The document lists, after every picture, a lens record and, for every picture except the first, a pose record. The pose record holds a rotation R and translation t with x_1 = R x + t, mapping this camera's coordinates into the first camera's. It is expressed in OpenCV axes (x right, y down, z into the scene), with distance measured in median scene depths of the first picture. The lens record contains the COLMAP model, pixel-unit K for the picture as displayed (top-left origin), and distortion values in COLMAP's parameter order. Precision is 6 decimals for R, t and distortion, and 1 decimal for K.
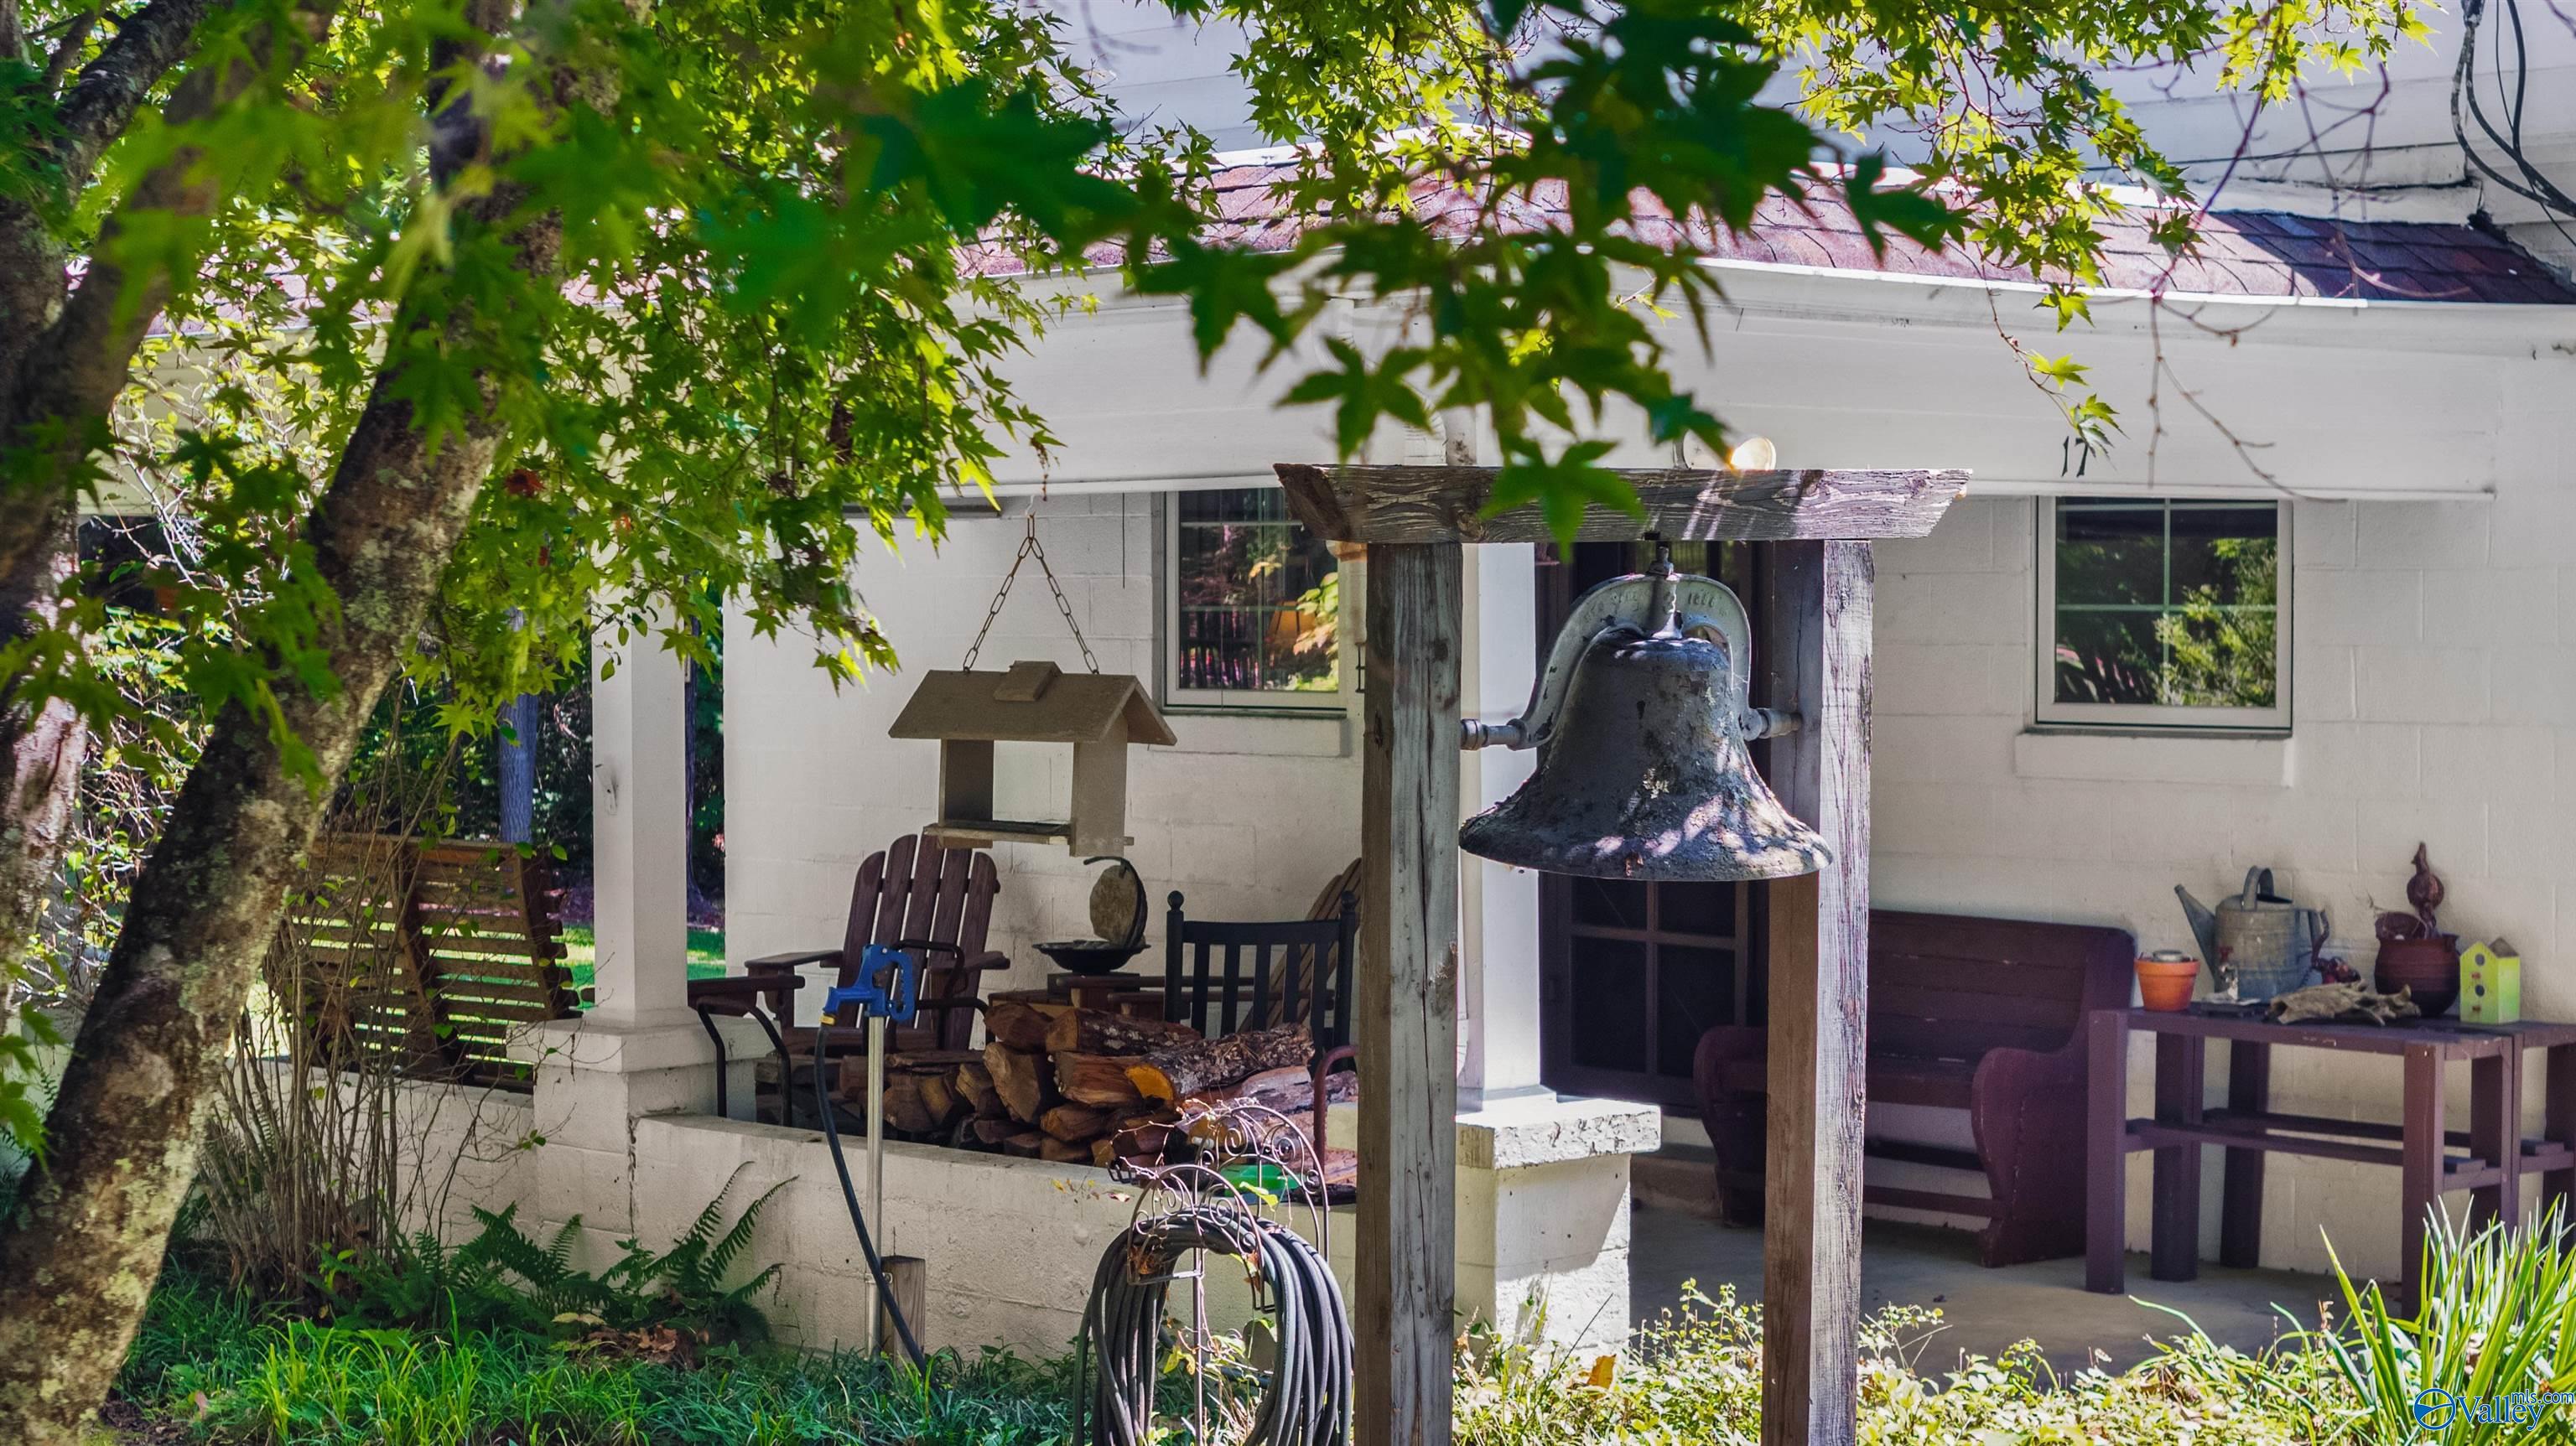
lens RADIAL K [[5165.9, 0, 1288.0], [0, 5165.9, 723.0], [0, 0, 1]] dist [-0.101605, 0.188608]
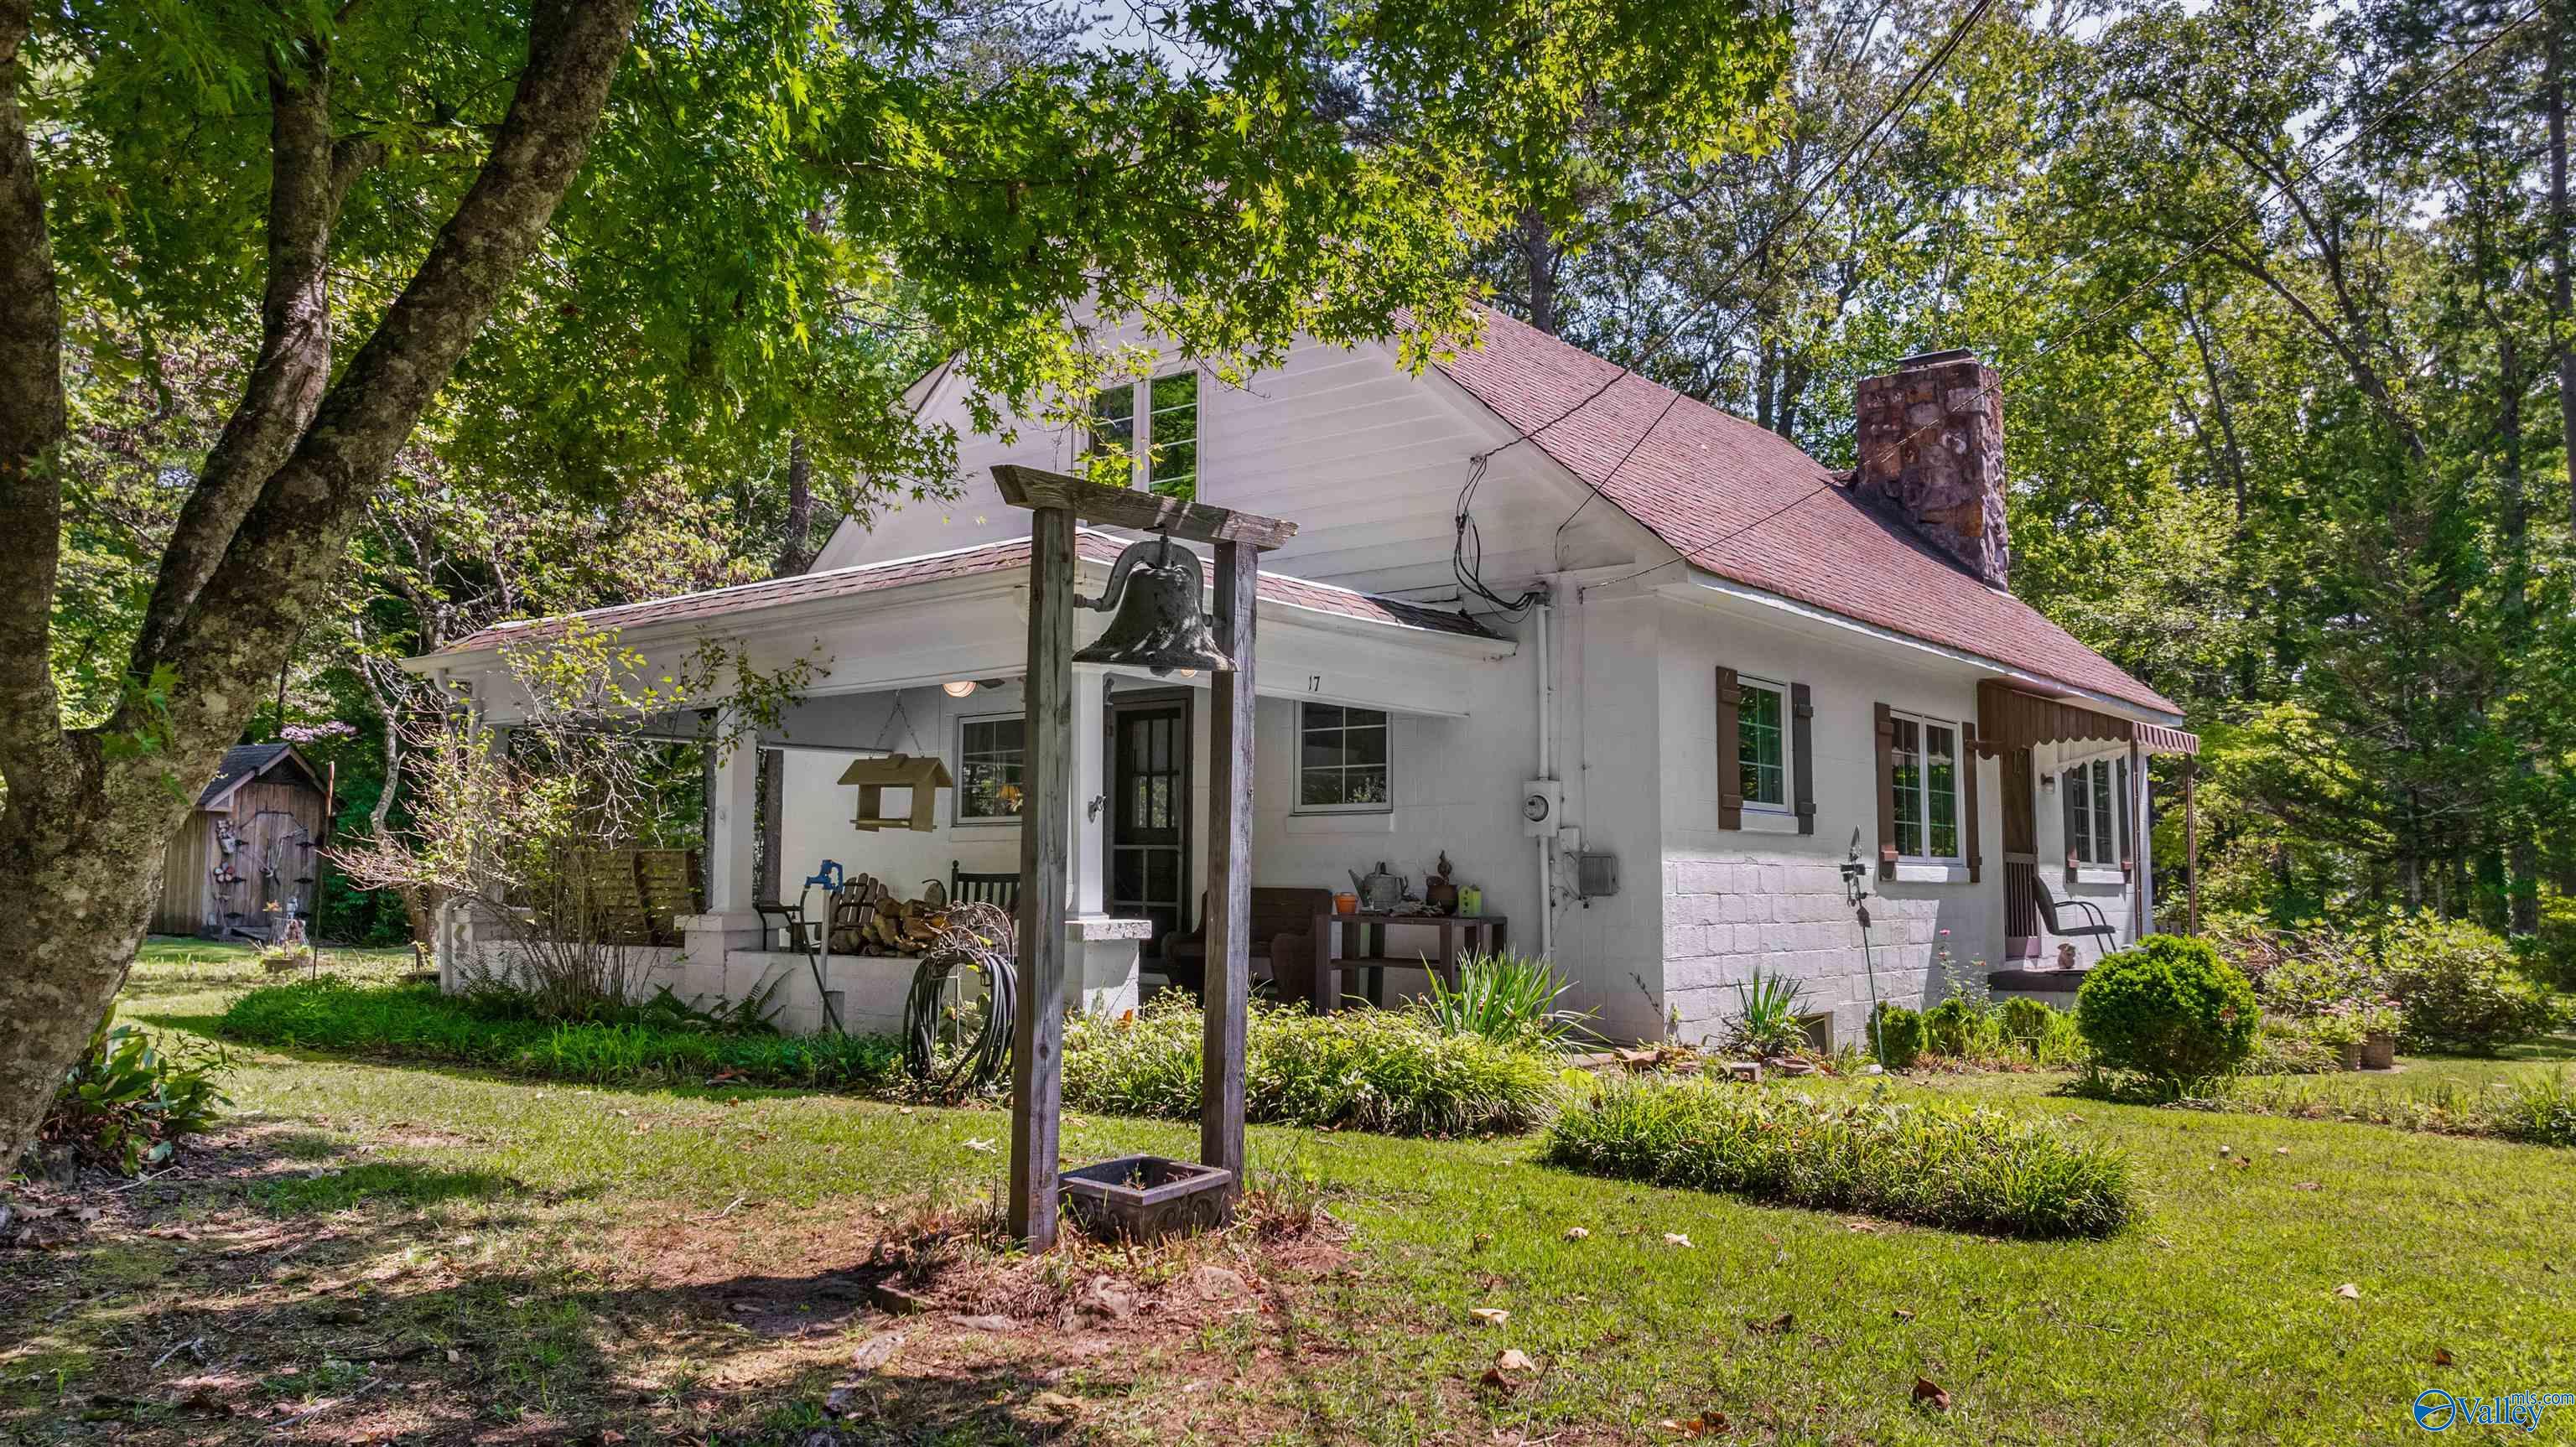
lens RADIAL K [[1797.2, 0, 1288.0], [0, 1797.2, 723.5], [0, 0, 1]] dist [-0.004273, -0.050512]
pose [[0.988246, 0.017887, 0.151819, 0.004242], [0.000028, 0.993110, -0.117183, 0.072250], [-0.152869, 0.115810, 0.981437, 0.122293]]
